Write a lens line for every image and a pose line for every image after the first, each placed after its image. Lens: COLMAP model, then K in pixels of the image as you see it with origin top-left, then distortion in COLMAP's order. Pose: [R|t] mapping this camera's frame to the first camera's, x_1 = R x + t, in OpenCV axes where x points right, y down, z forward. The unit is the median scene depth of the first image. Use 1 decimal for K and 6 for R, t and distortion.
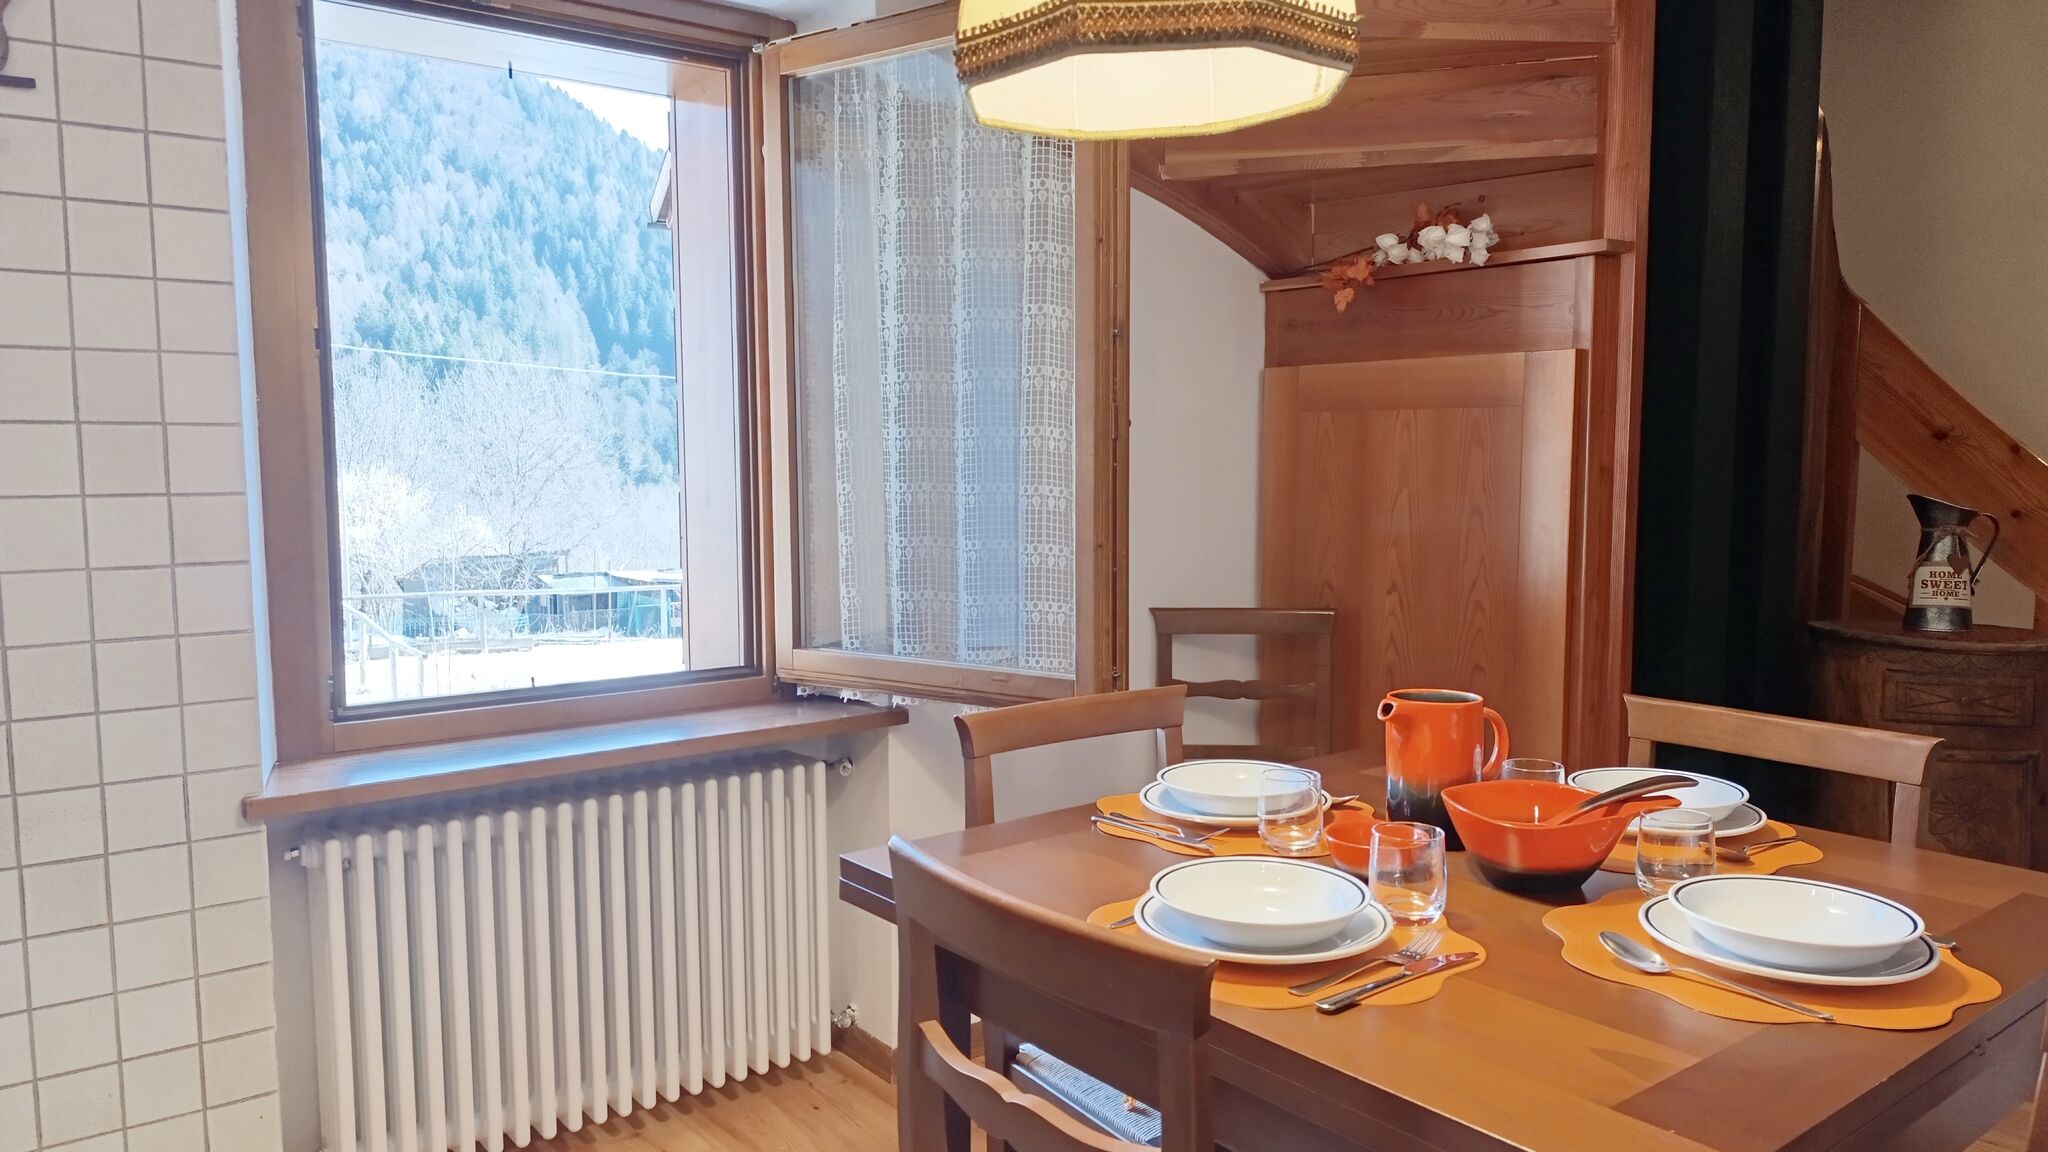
lens RADIAL K [[1417.8, 0, 1020.0], [0, 1417.8, 587.5], [0, 0, 1]] dist [0.056001, -0.056245]
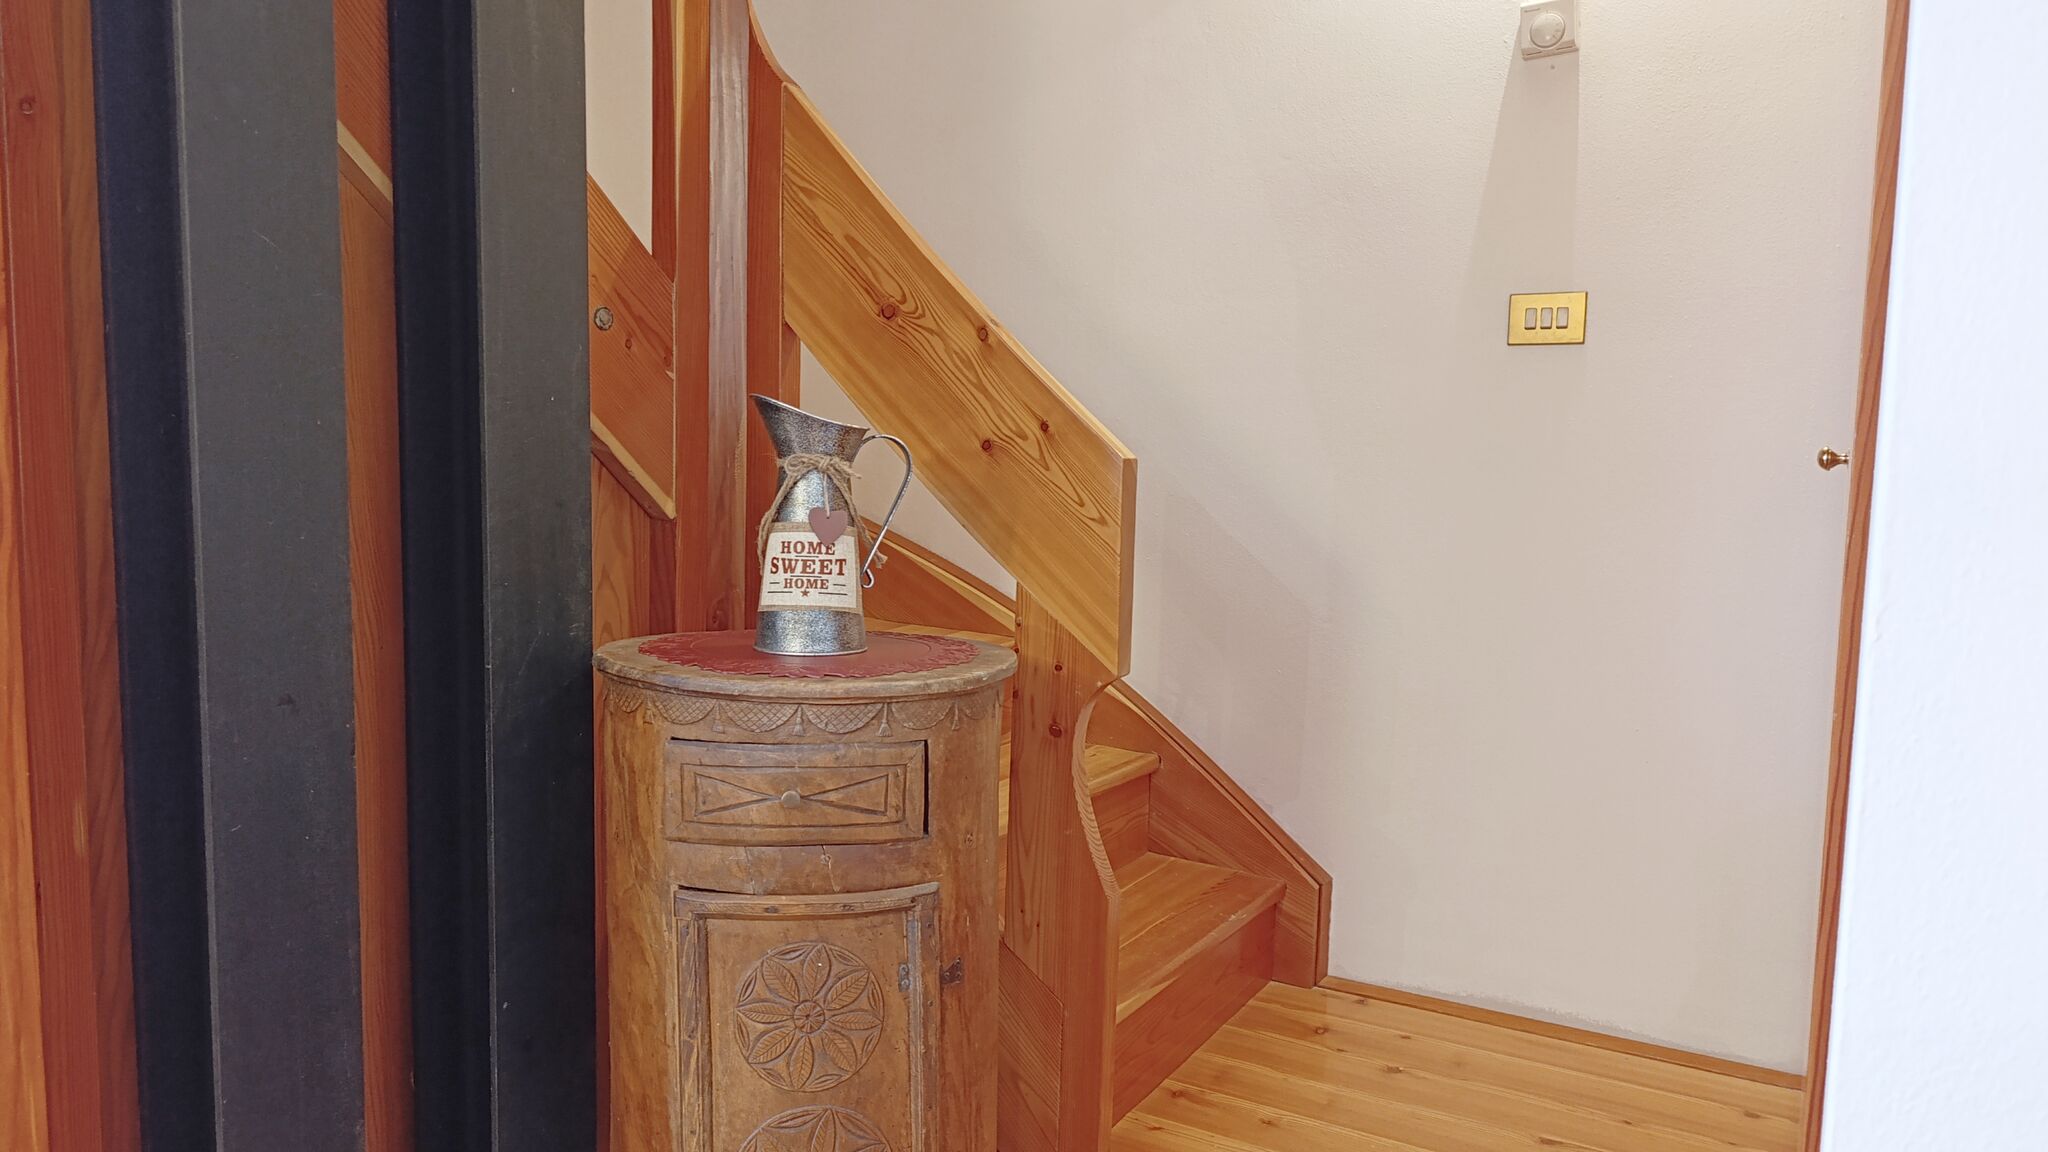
lens RADIAL K [[1470.2, 0, 1021.8], [0, 1470.2, 582.7], [0, 0, 1]] dist [0.064516, -0.071934]
pose [[0.931982, -0.011700, 0.362316, 0.520655], [0.013064, 0.999914, -0.001315, 0.005582], [-0.362269, 0.005959, 0.932054, 0.468823]]
